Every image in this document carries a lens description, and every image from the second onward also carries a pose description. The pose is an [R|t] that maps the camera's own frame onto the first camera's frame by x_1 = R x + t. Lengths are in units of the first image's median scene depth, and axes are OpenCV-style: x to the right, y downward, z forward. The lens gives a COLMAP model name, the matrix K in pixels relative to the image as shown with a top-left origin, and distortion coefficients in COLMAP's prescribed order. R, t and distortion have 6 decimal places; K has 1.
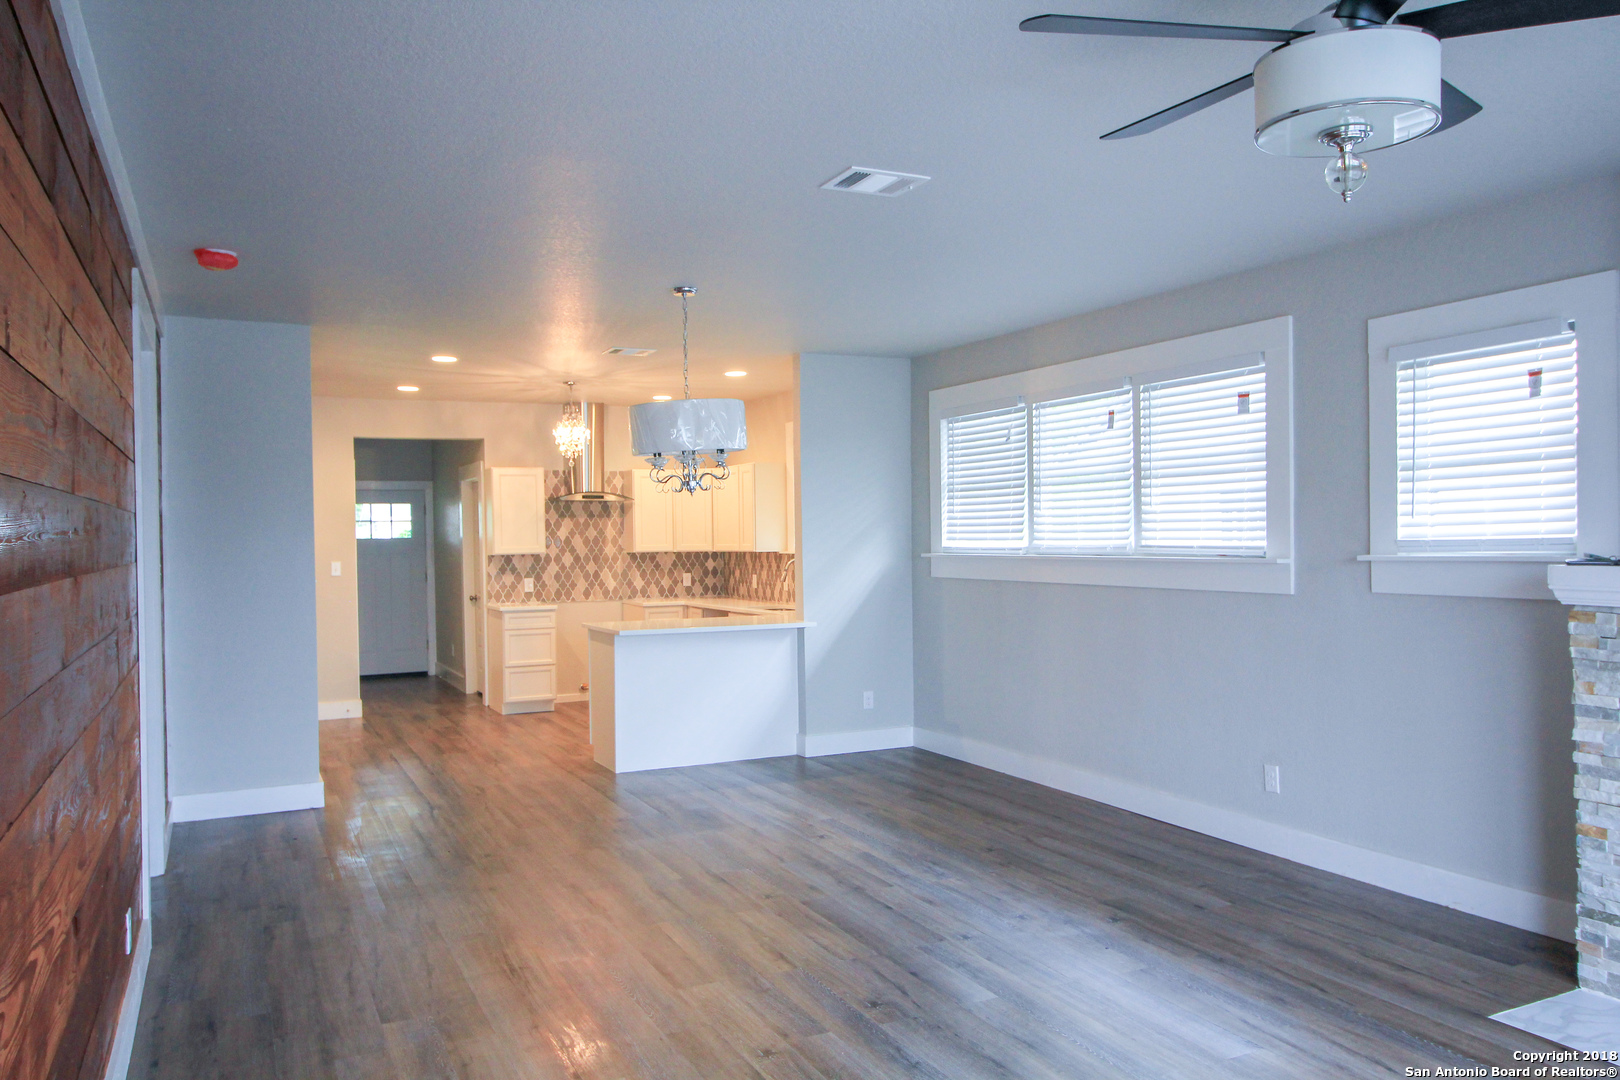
lens RADIAL K [[1210.3, 0, 818.2], [0, 1210.3, 550.0], [0, 0, 1]] dist [0.013268, -0.013203]
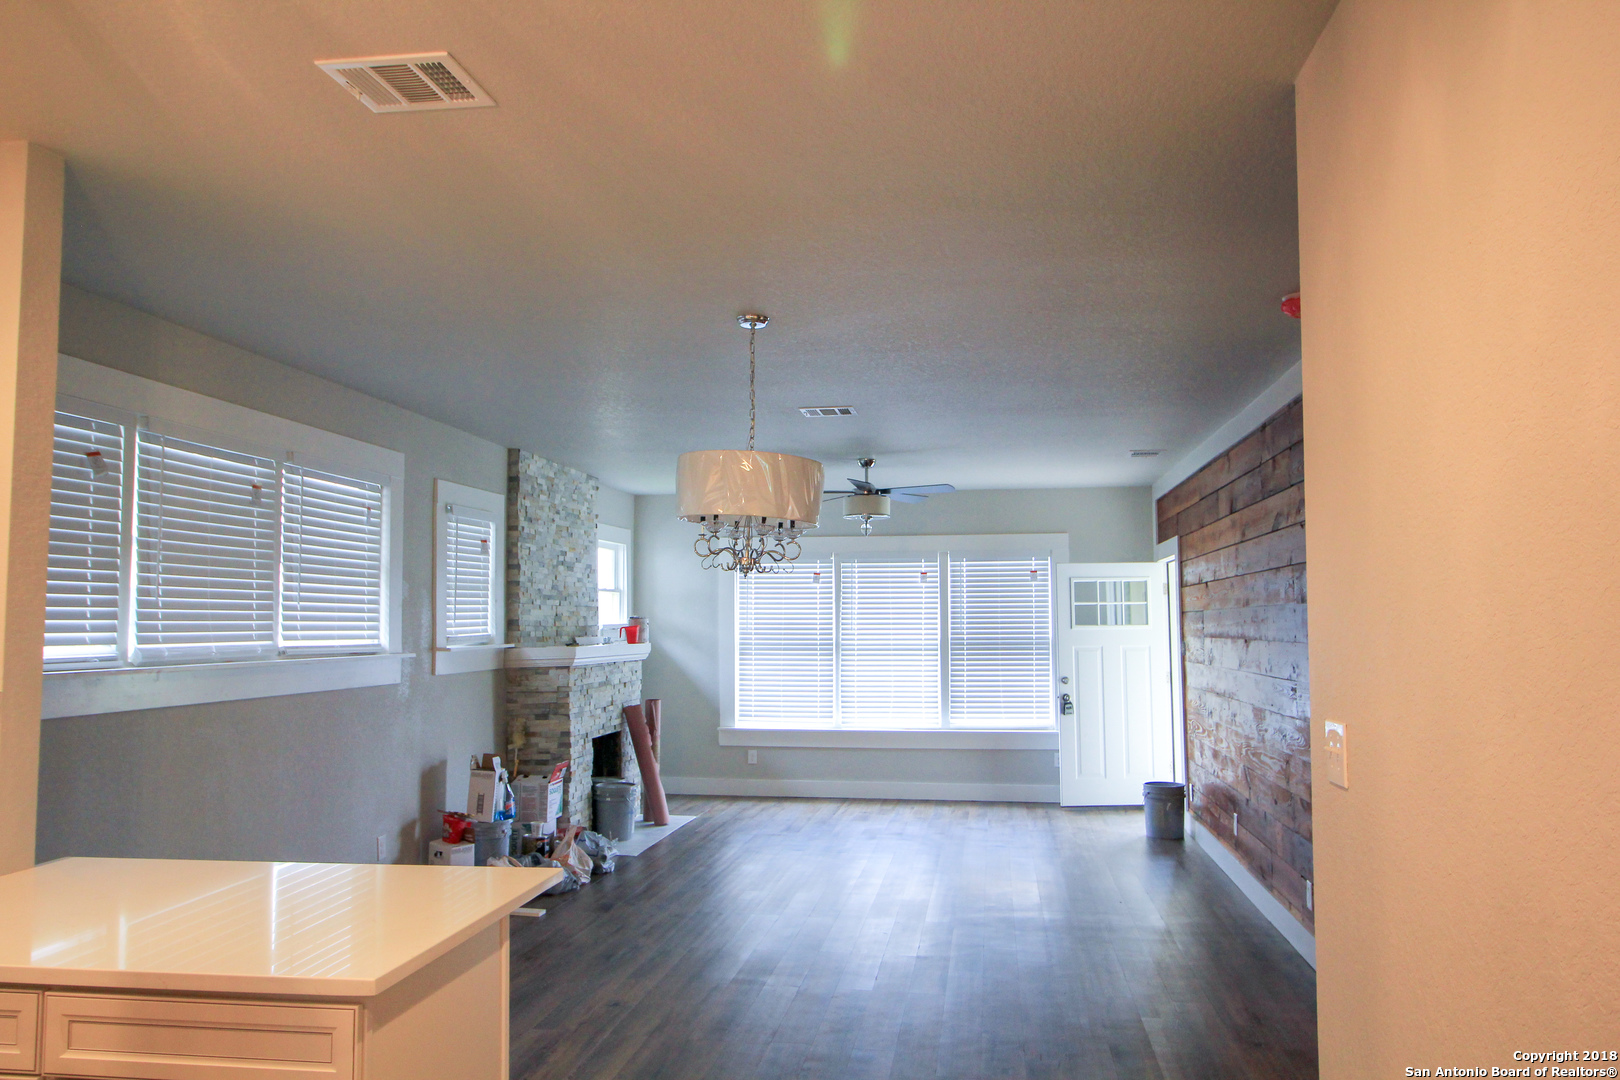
lens RADIAL K [[1177.0, 0, 809.8], [0, 1177.0, 545.1], [0, 0, 1]] dist [0.002644, 0.001916]
pose [[-0.826468, 0.053204, 0.560464, -0.295489], [0.021342, 0.997770, -0.063246, -0.008417], [-0.562579, -0.040310, -0.825760, 0.834817]]
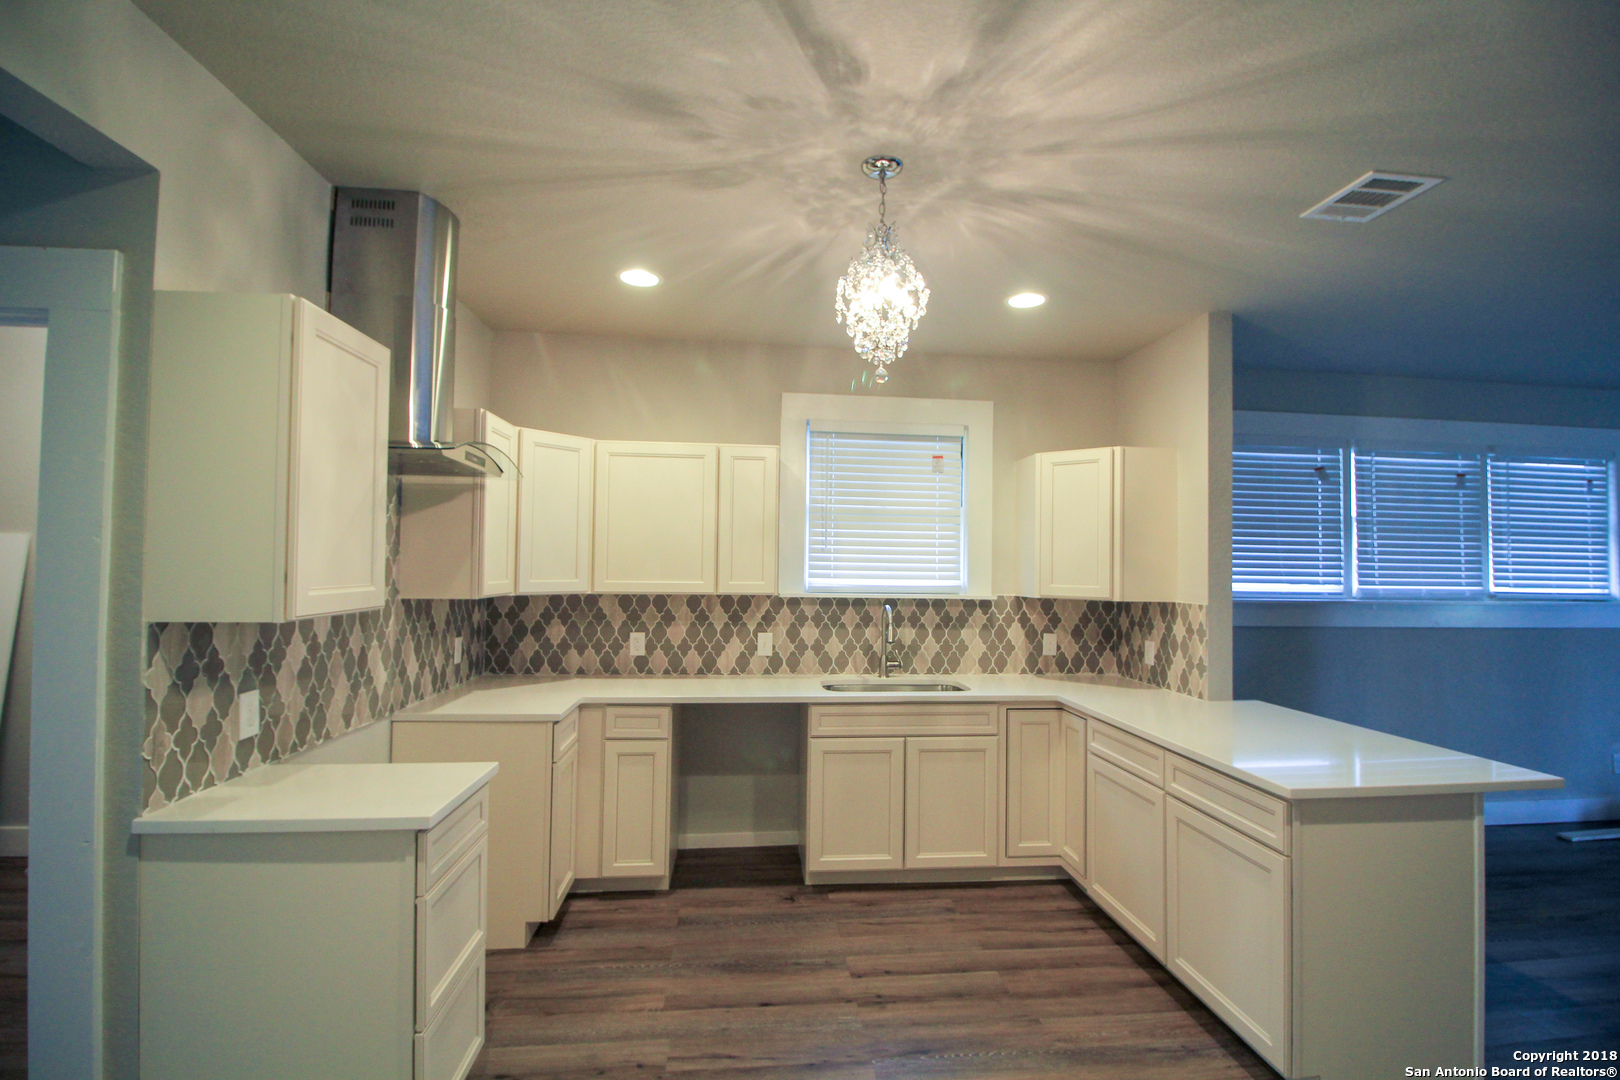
lens RADIAL K [[747.7, 0, 819.4], [0, 747.7, 543.3], [0, 0, 1]] dist [-0.009046, -0.008384]
pose [[0.340854, 0.048846, 0.938847, -0.350895], [-0.008290, 0.998767, -0.048954, -0.005697], [-0.940080, 0.008903, 0.340838, 0.767870]]
